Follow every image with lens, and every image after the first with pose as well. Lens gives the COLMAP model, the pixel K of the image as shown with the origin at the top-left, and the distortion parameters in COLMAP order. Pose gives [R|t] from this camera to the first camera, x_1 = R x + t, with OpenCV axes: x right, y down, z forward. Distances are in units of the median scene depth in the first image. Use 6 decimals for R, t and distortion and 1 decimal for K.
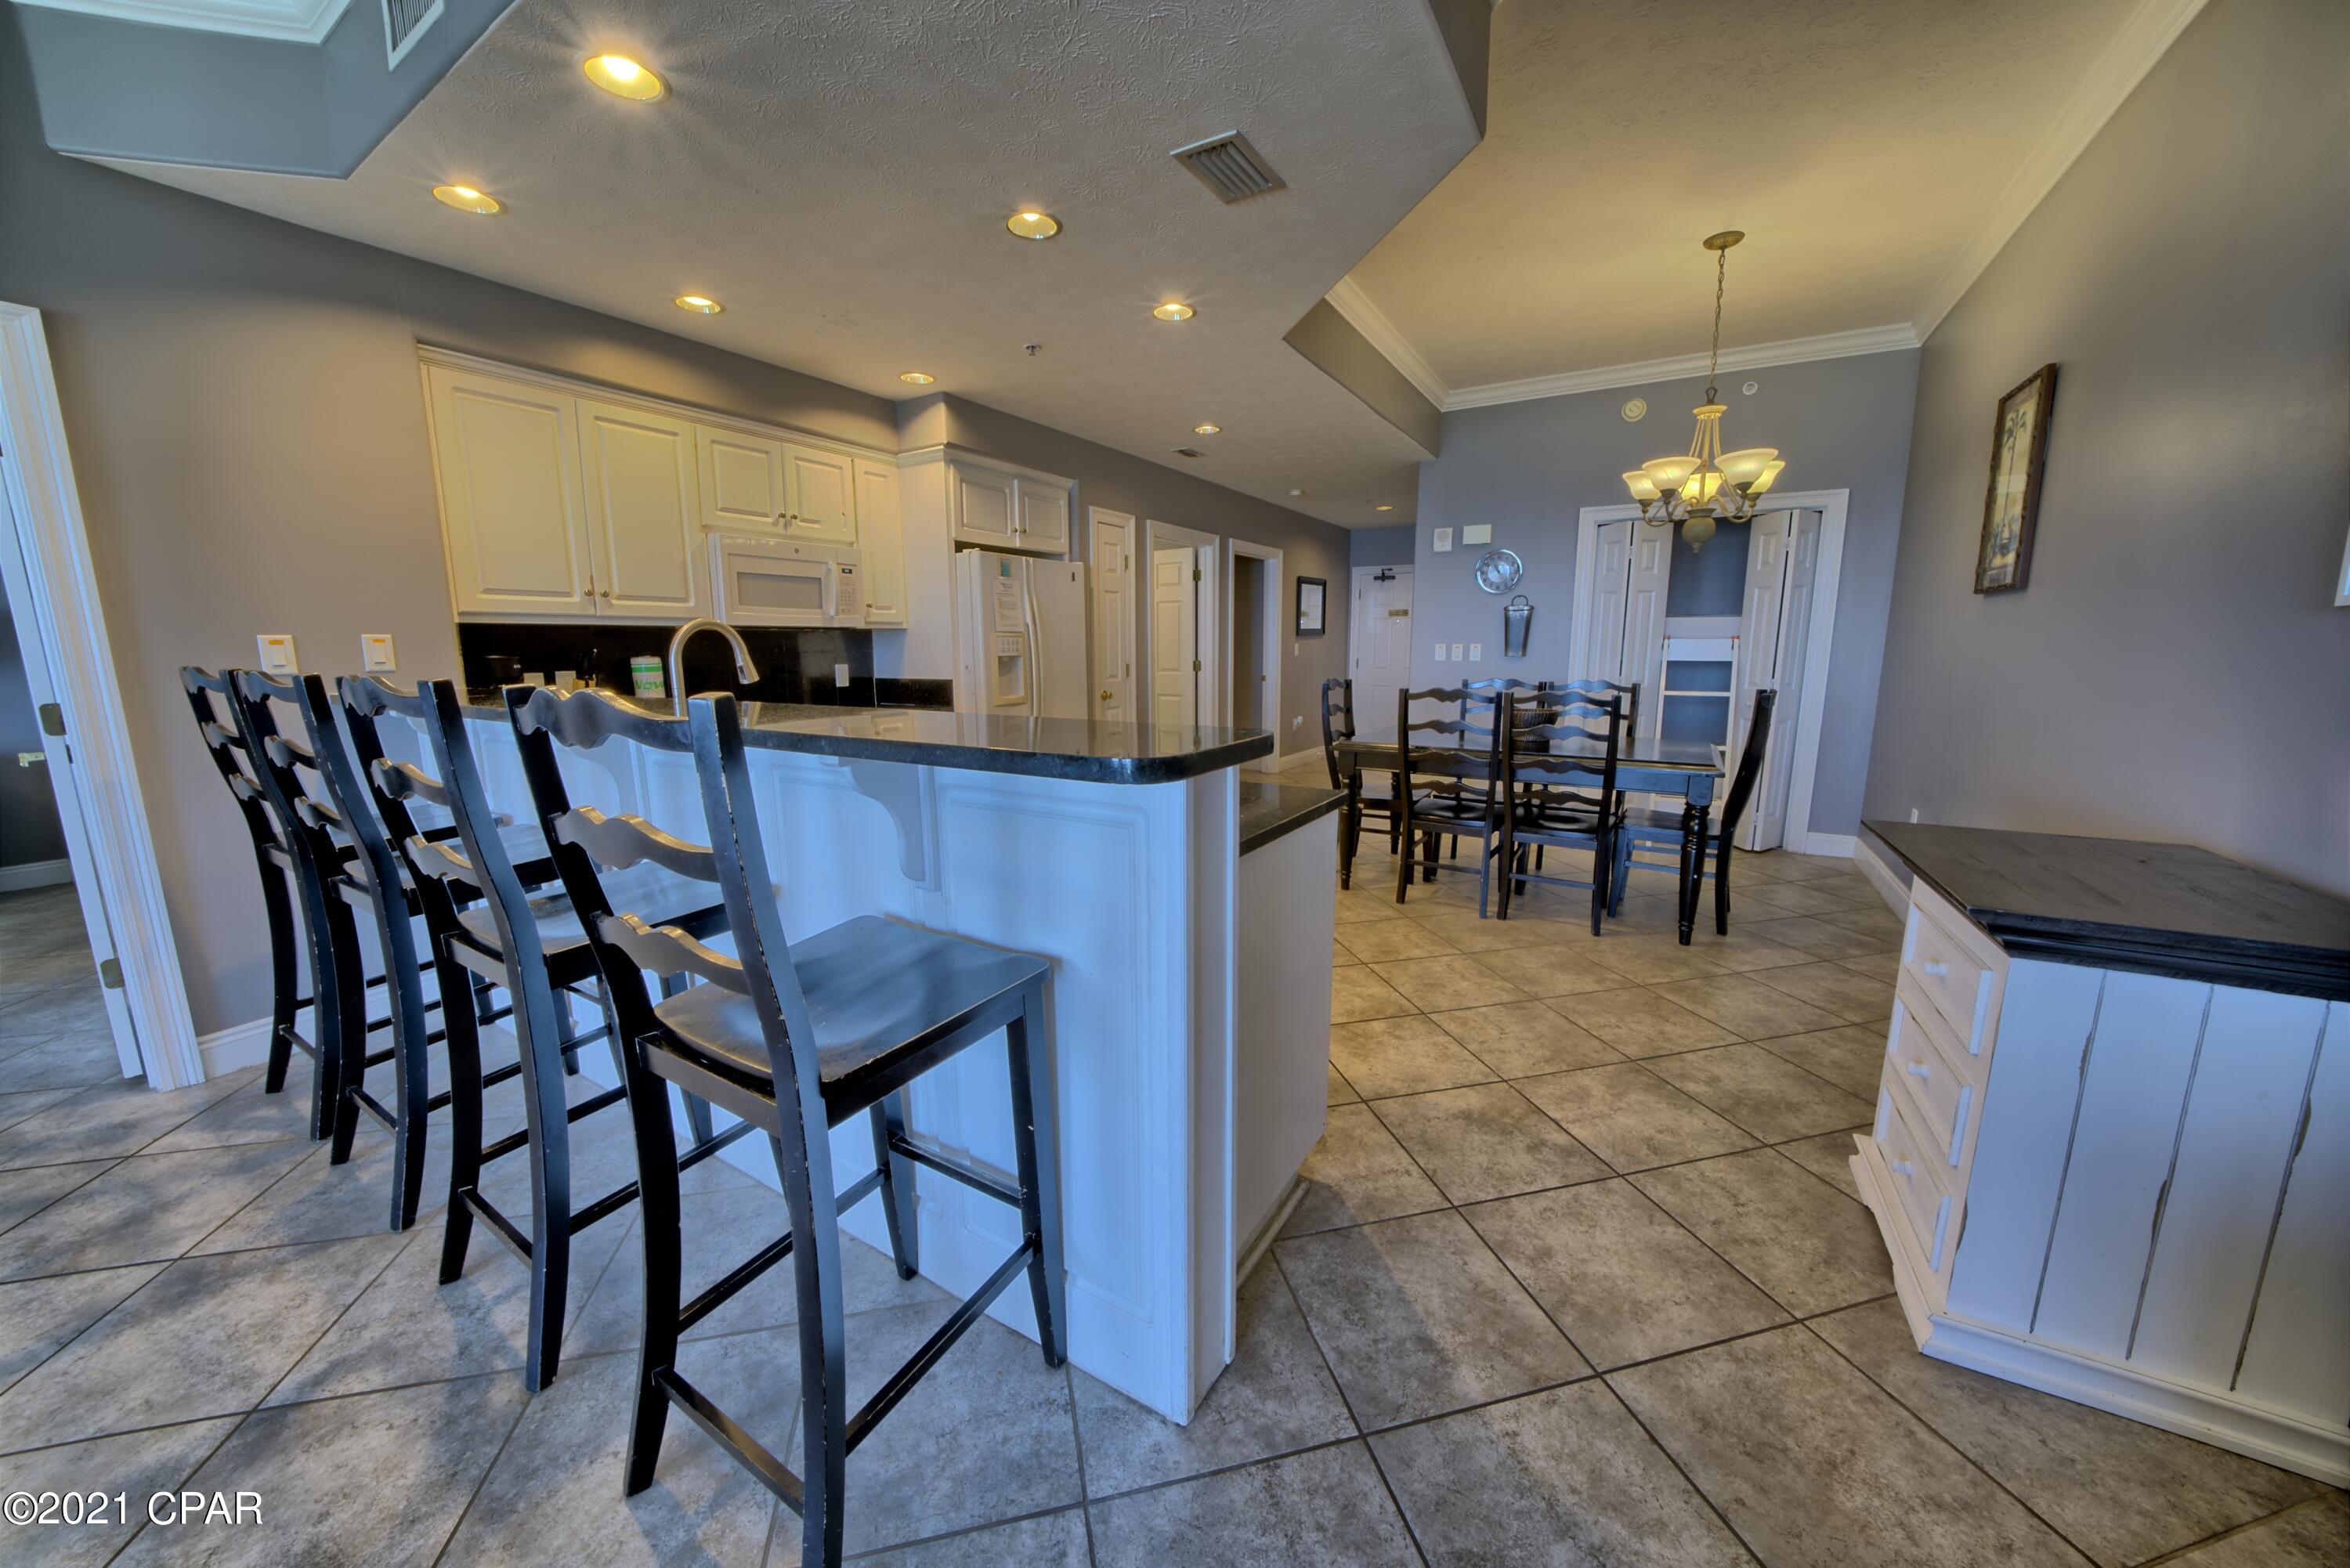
lens RADIAL K [[810.6, 0, 1171.6], [0, 810.6, 780.6], [0, 0, 1]] dist [-0.022497, 0.001272]
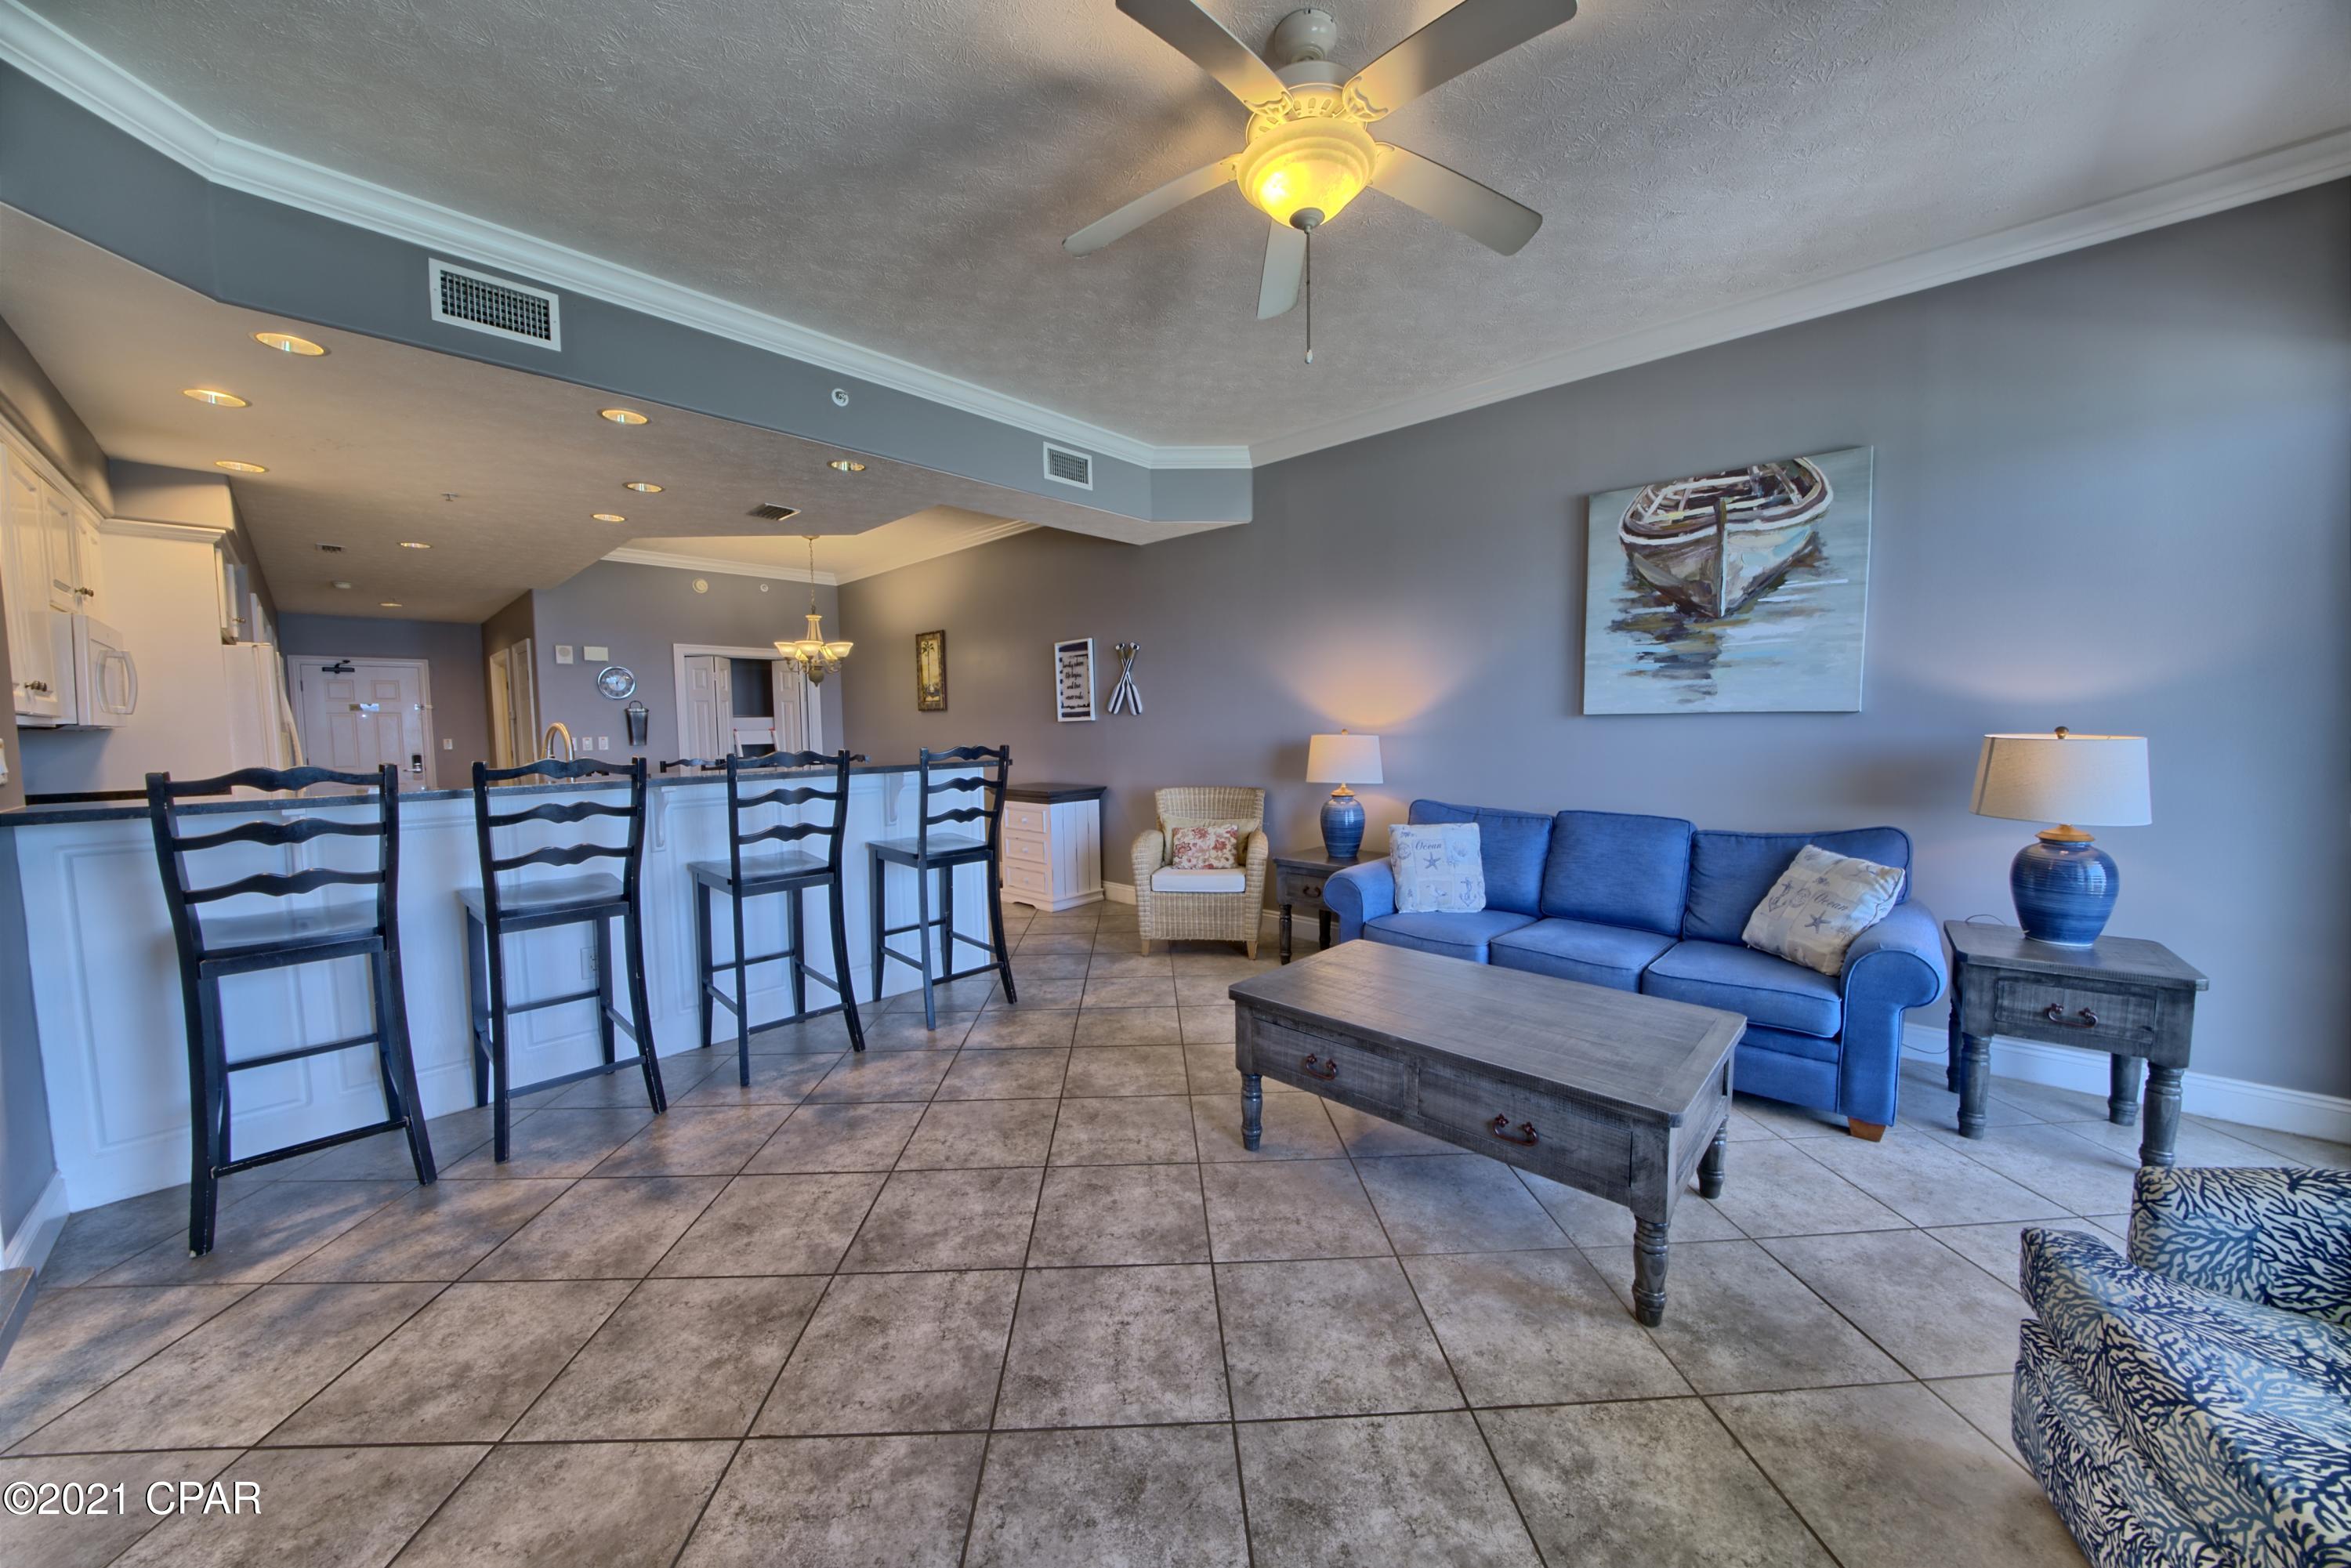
lens RADIAL K [[811.0, 0, 1172.1], [0, 811.0, 780.6], [0, 0, 1]] dist [-0.022497, 0.001272]
pose [[0.195771, -0.068150, 0.978279, -0.965174], [0.175583, 0.983898, 0.033404, 0.021290], [-0.964803, 0.165230, 0.204585, -0.170412]]
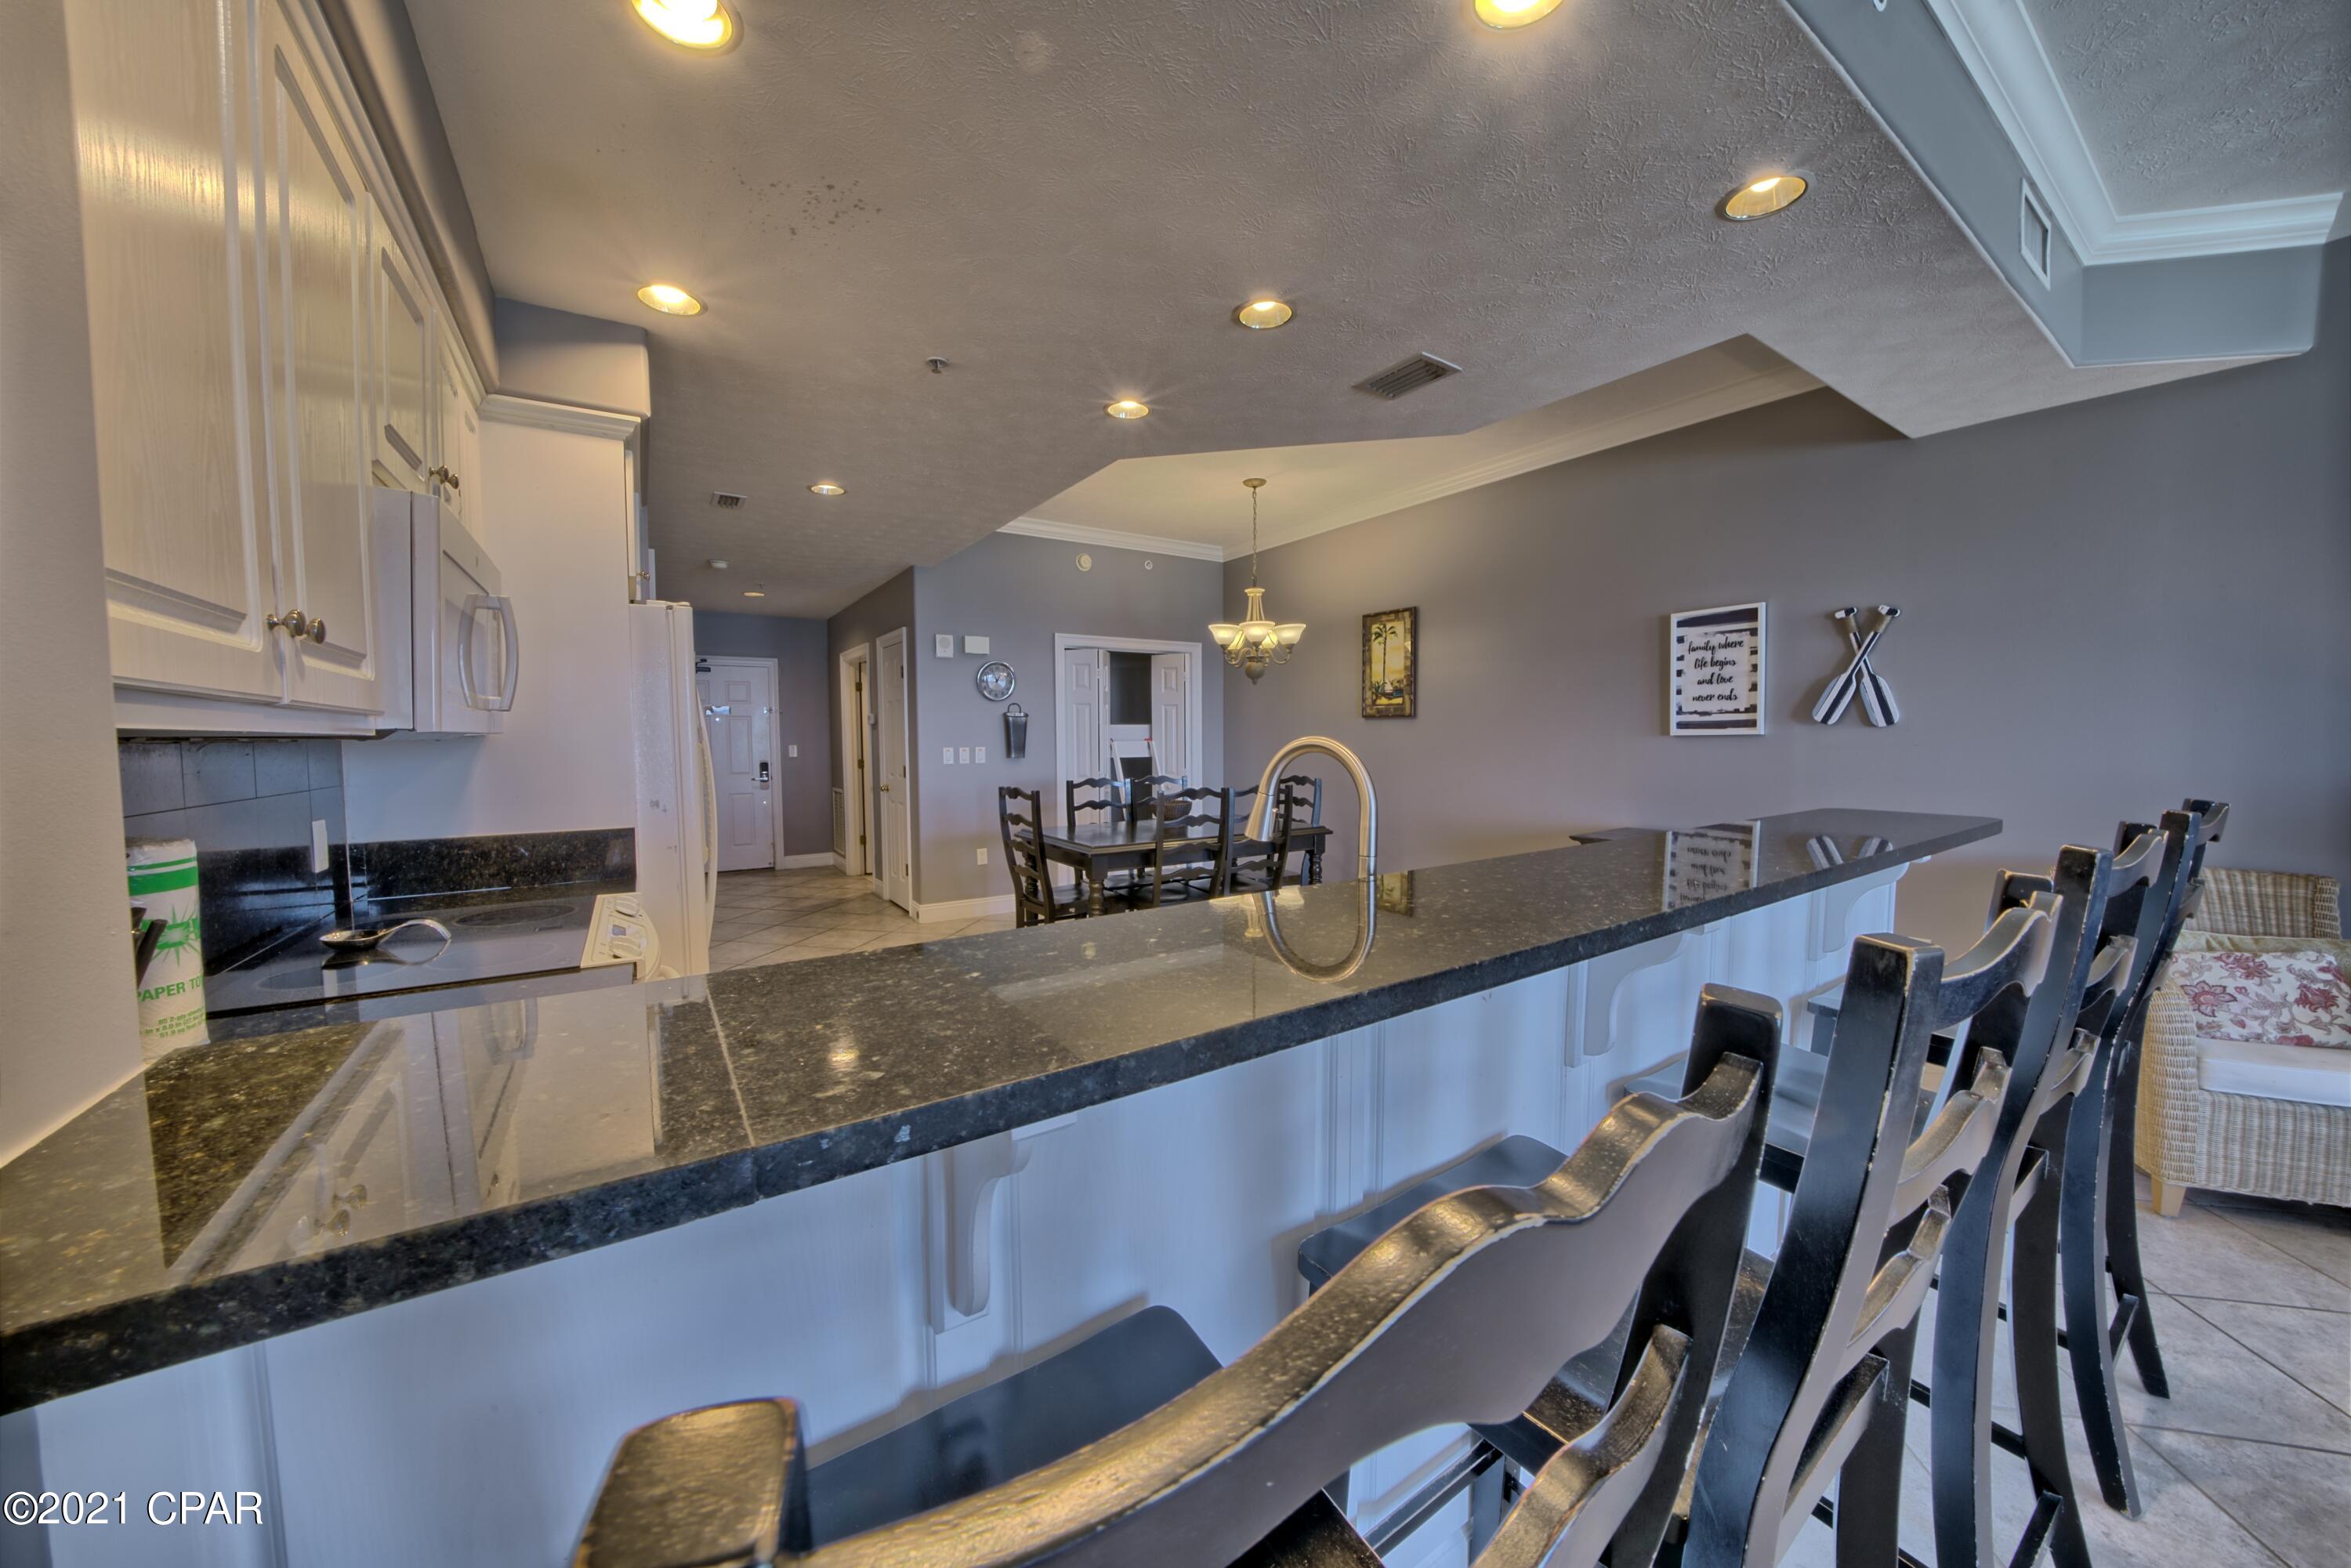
lens RADIAL K [[811.0, 0, 1172.1], [0, 811.0, 780.6], [0, 0, 1]] dist [-0.022497, 0.001272]
pose [[0.421804, -0.050127, 0.905300, -0.650814], [0.153502, 0.988005, -0.016814, -0.097122], [-0.893598, 0.146058, 0.424440, 0.465899]]
